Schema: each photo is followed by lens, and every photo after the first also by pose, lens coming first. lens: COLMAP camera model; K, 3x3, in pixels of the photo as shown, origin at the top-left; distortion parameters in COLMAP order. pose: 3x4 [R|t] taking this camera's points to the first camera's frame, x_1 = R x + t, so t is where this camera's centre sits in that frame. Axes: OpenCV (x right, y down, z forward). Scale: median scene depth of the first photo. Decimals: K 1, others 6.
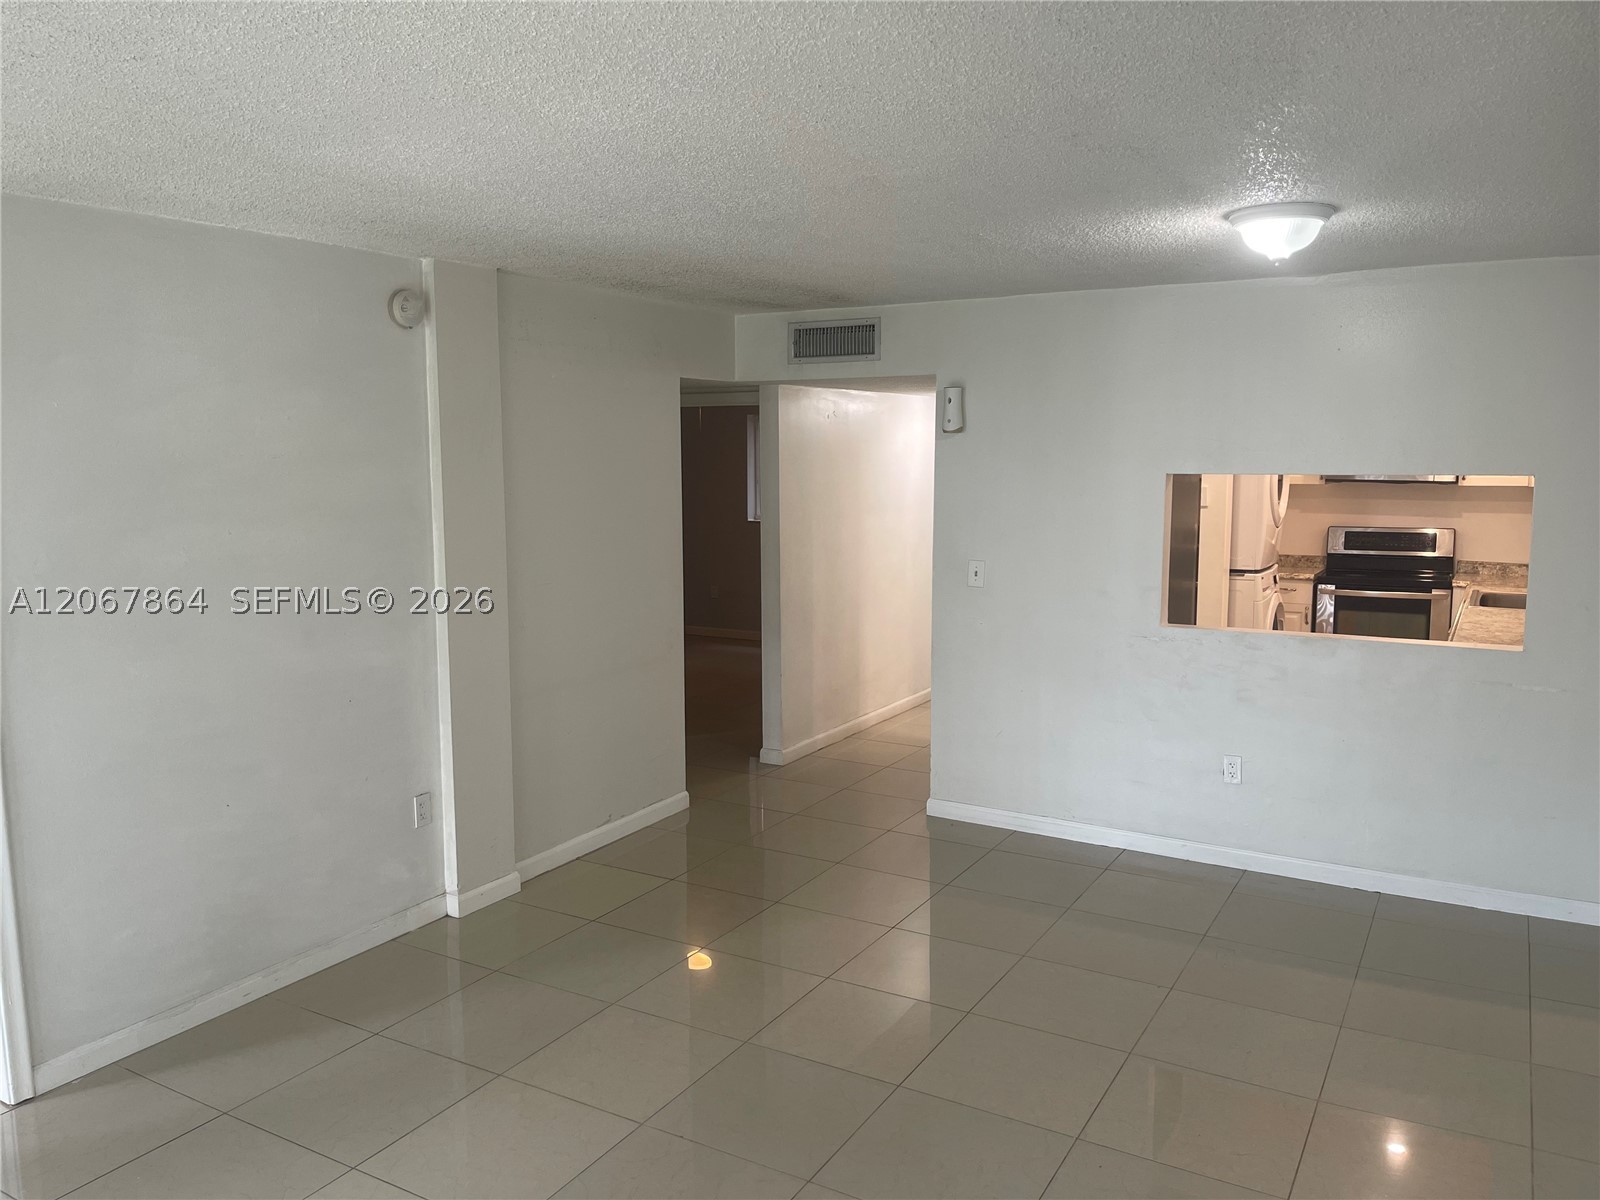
lens RADIAL K [[1208.1, 0, 792.5], [0, 1208.1, 593.7], [0, 0, 1]] dist [0.075735, -0.091802]
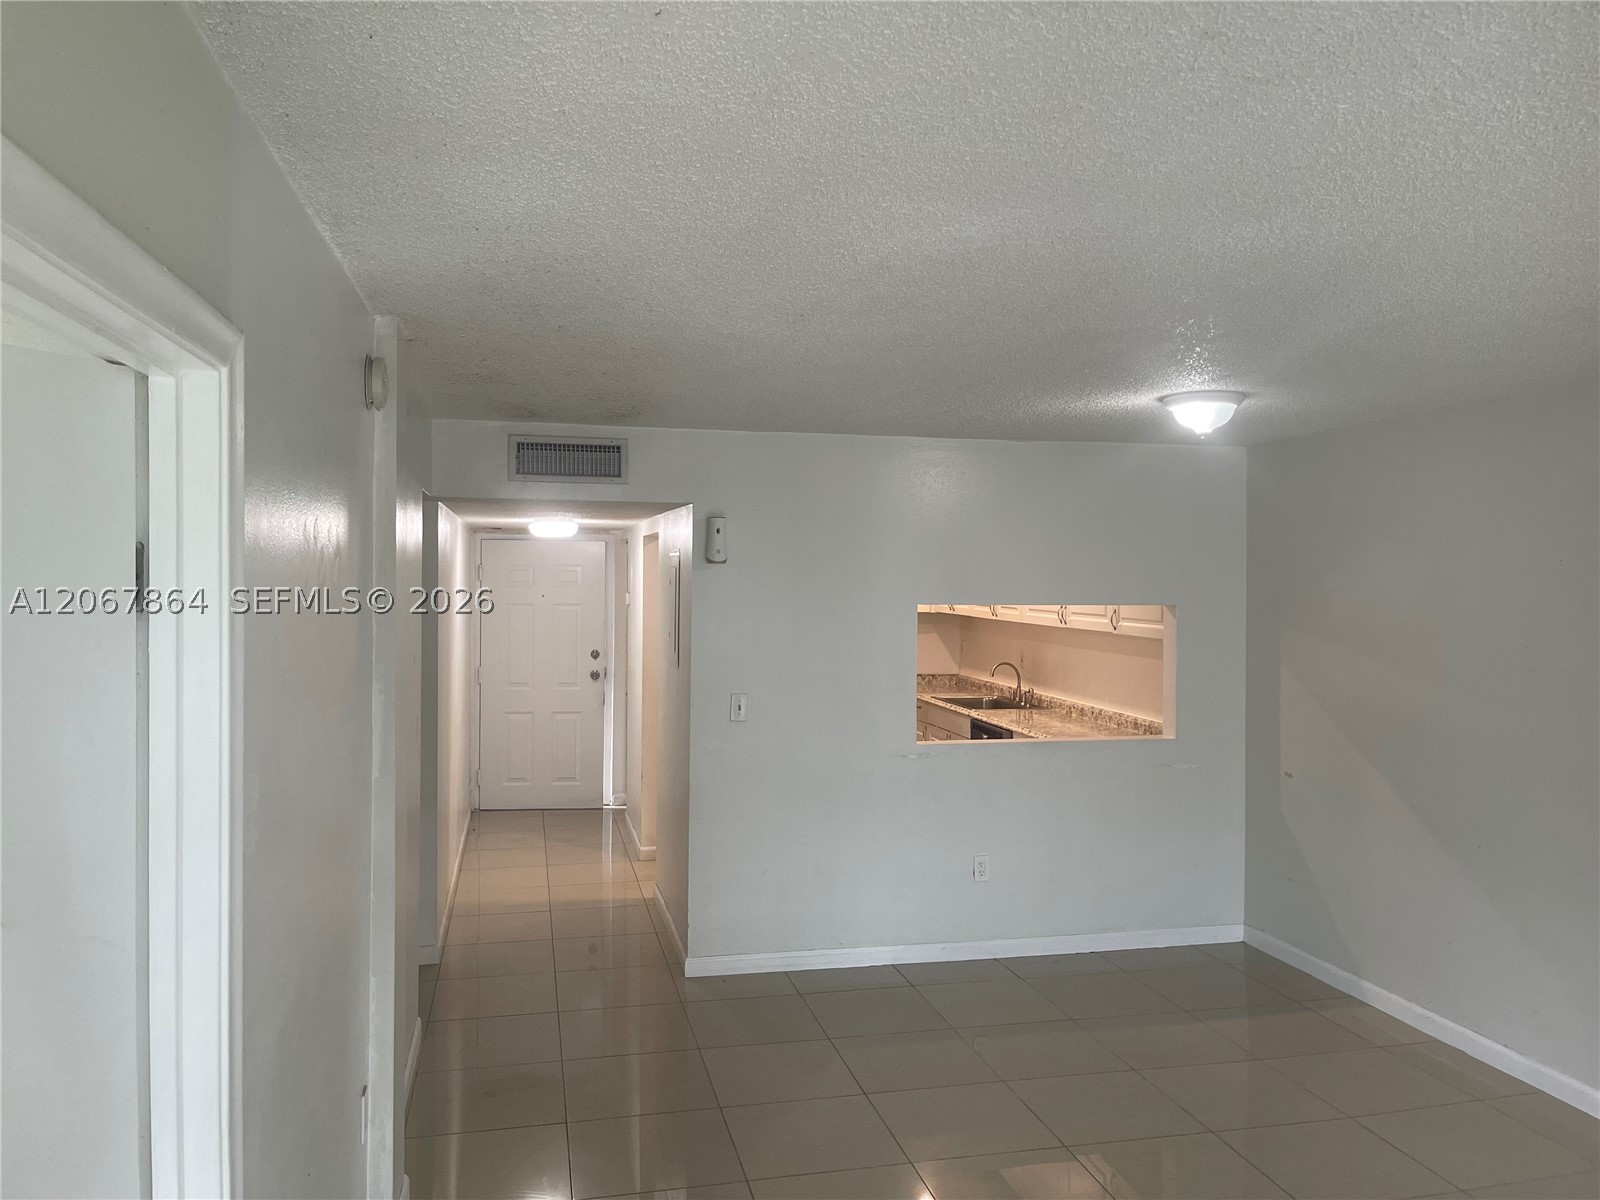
lens RADIAL K [[1208.1, 0, 799.6], [0, 1208.1, 588.4], [0, 0, 1]] dist [0.075735, -0.091802]
pose [[0.730216, 0.001215, 0.683215, -0.361287], [0.072739, 0.994176, -0.079512, -0.023760], [-0.679333, 0.107758, 0.725876, 0.193429]]
